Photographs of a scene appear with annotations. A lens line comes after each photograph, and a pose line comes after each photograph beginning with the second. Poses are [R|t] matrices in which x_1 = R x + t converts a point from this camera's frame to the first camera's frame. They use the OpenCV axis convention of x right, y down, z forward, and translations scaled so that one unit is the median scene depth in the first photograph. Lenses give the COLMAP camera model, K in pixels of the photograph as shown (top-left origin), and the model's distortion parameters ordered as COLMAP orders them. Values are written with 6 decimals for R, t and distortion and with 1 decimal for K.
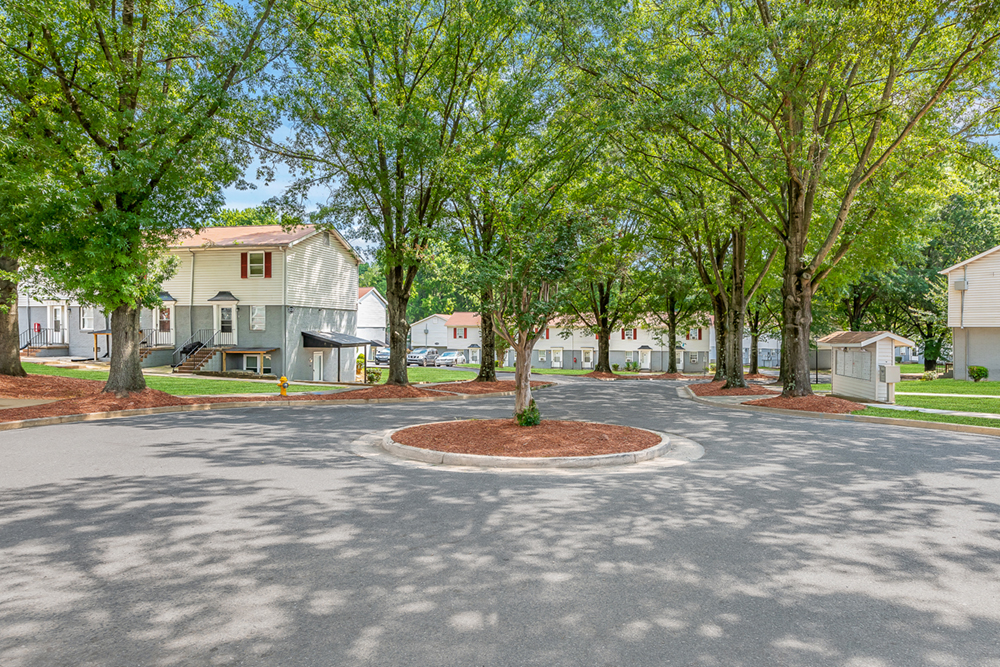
lens RADIAL K [[567.5, 0, 498.5], [0, 567.5, 332.9], [0, 0, 1]] dist [0.001134, 0.000061]
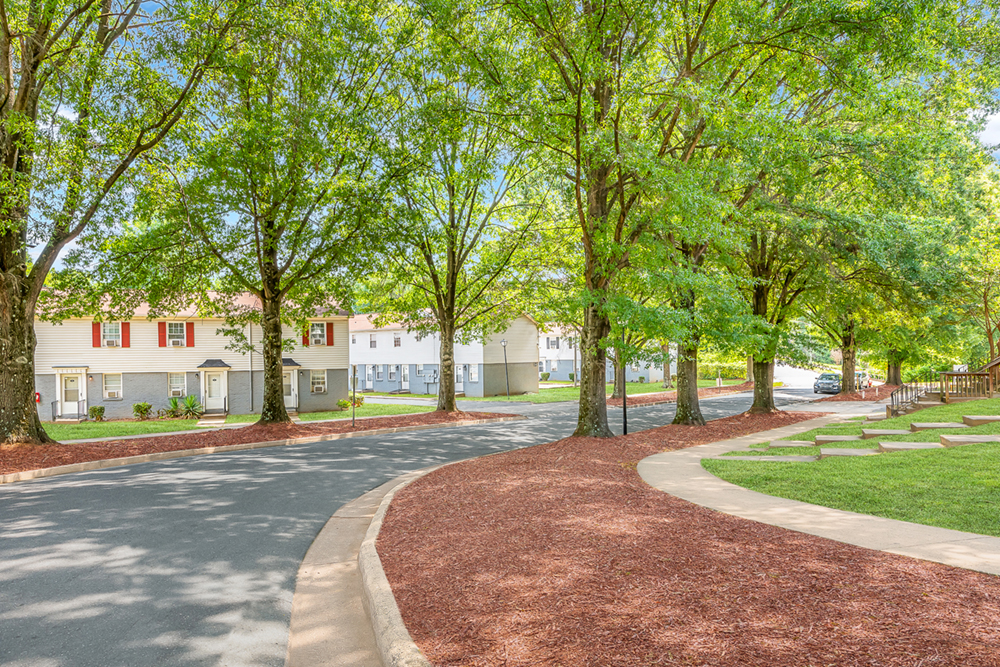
lens RADIAL K [[620.5, 0, 498.5], [0, 620.5, 338.7], [0, 0, 1]] dist [-0.002023, -0.000108]
pose [[0.803309, 0.002756, 0.595557, 0.167685], [0.013285, 0.999658, -0.022546, 0.023209], [-0.595415, 0.026023, 0.802997, 0.536215]]
